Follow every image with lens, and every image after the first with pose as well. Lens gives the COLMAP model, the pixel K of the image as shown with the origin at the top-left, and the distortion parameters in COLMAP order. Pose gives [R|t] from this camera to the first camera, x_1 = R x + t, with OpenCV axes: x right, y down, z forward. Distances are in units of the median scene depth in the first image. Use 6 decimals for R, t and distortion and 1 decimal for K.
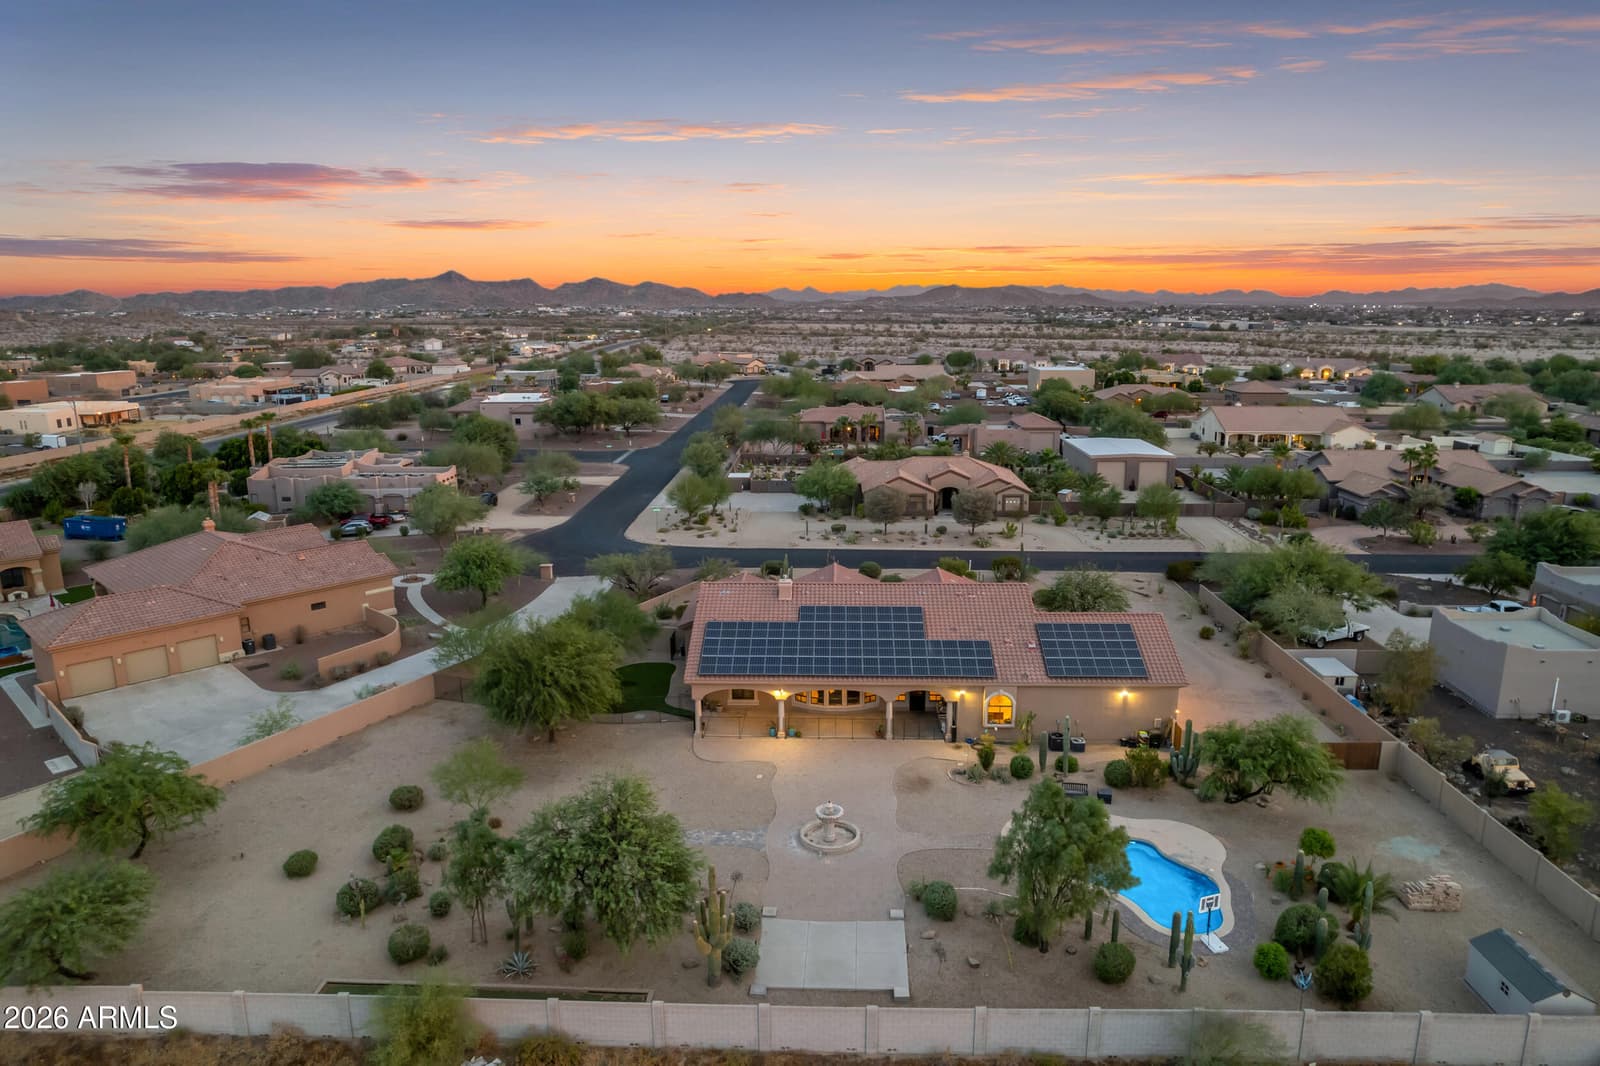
lens RADIAL K [[1024.3, 0, 800.0], [0, 1024.3, 533.0], [0, 0, 1]] dist [-0.079073, 0.071339]
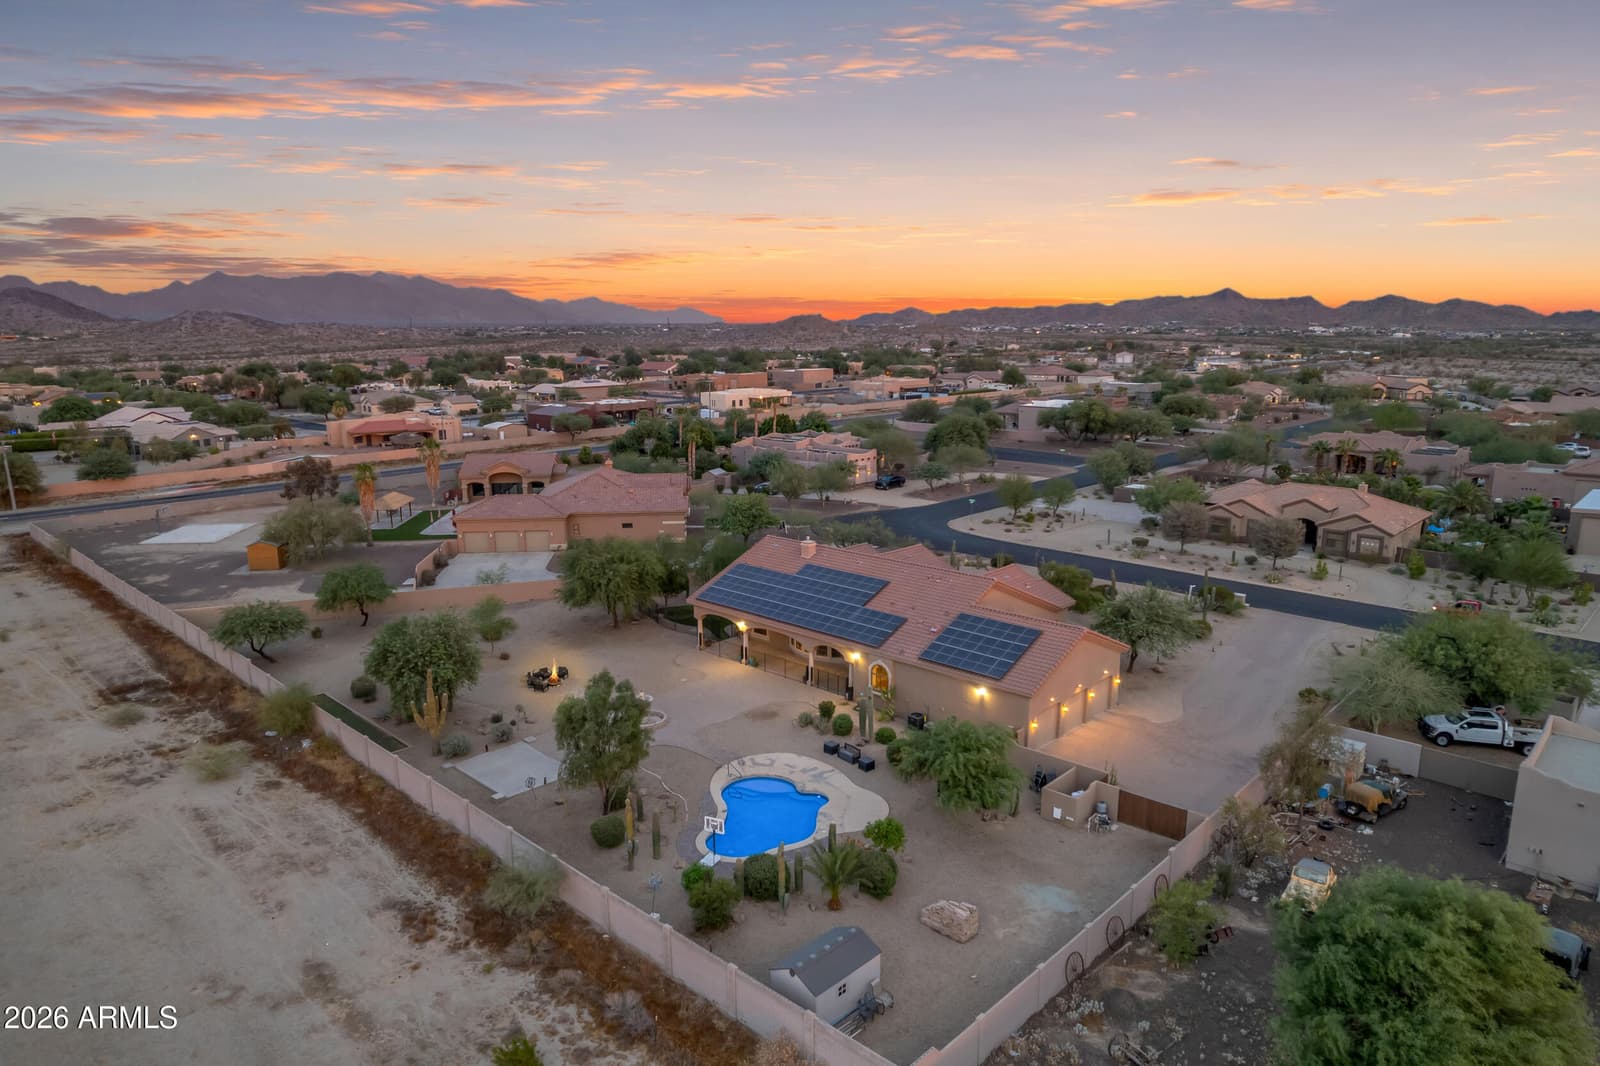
lens RADIAL K [[1024.3, 0, 800.0], [0, 1024.3, 533.0], [0, 0, 1]] dist [-0.079073, 0.071339]
pose [[0.748223, 0.133228, -0.649933, 0.341235], [-0.144161, 0.988872, 0.036743, -0.001675], [0.647595, 0.066203, 0.759103, 0.053802]]
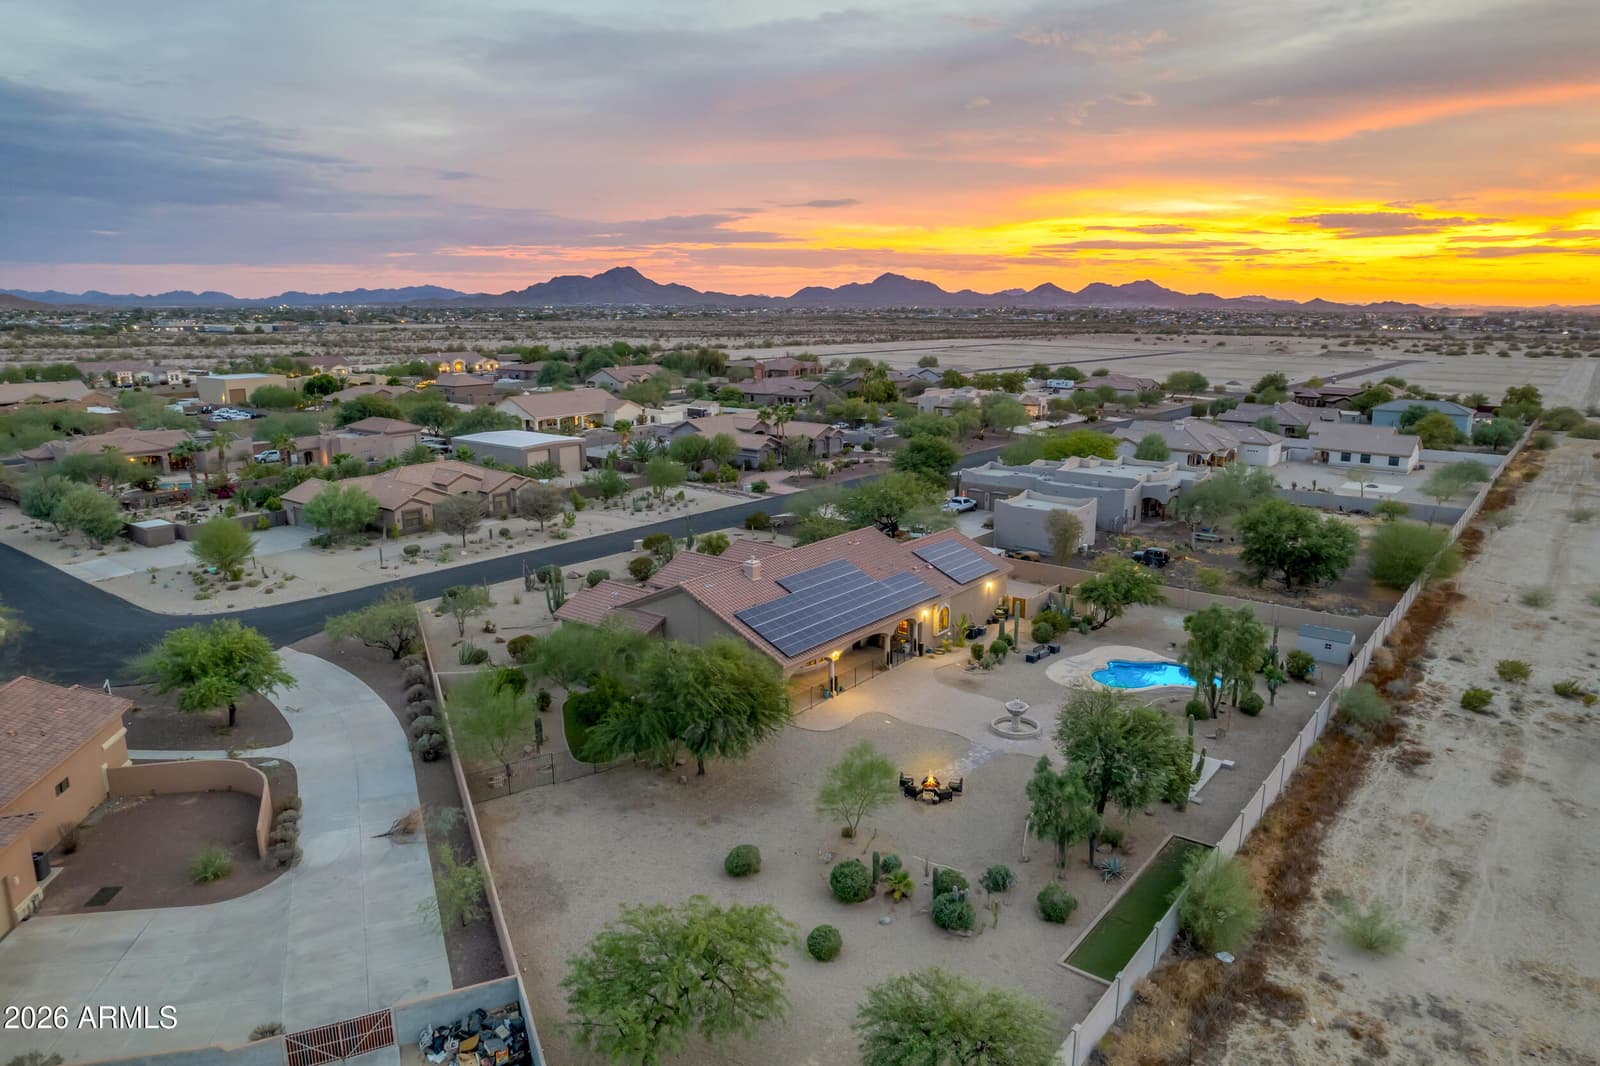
lens RADIAL K [[1024.3, 0, 800.0], [0, 1024.3, 533.0], [0, 0, 1]] dist [-0.079073, 0.071339]
pose [[0.593326, -0.173295, 0.786087, -0.372495], [0.174358, 0.981035, 0.084669, -0.028920], [-0.785852, 0.086825, 0.612290, 0.152153]]
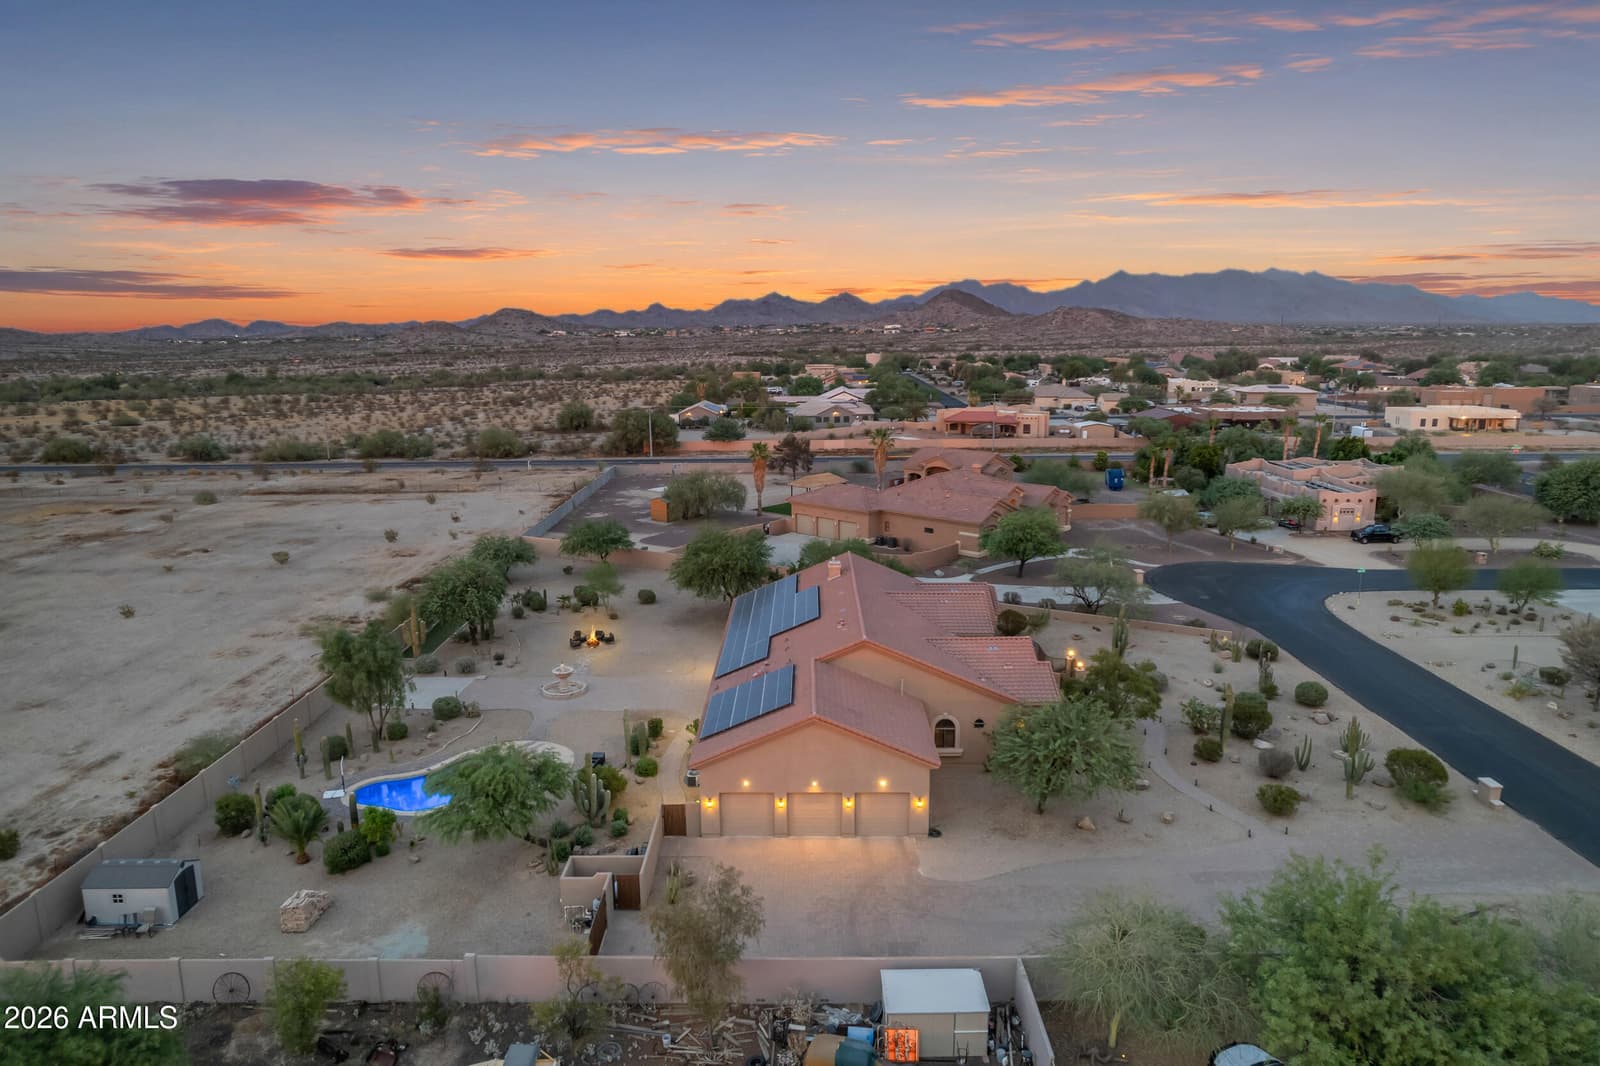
lens RADIAL K [[1024.3, 0, 800.0], [0, 1024.3, 533.0], [0, 0, 1]] dist [-0.079073, 0.071339]
pose [[0.036692, 0.203385, -0.978411, 0.473314], [-0.216153, 0.957508, 0.190934, -0.082386], [0.975670, 0.204480, 0.079095, 0.411716]]
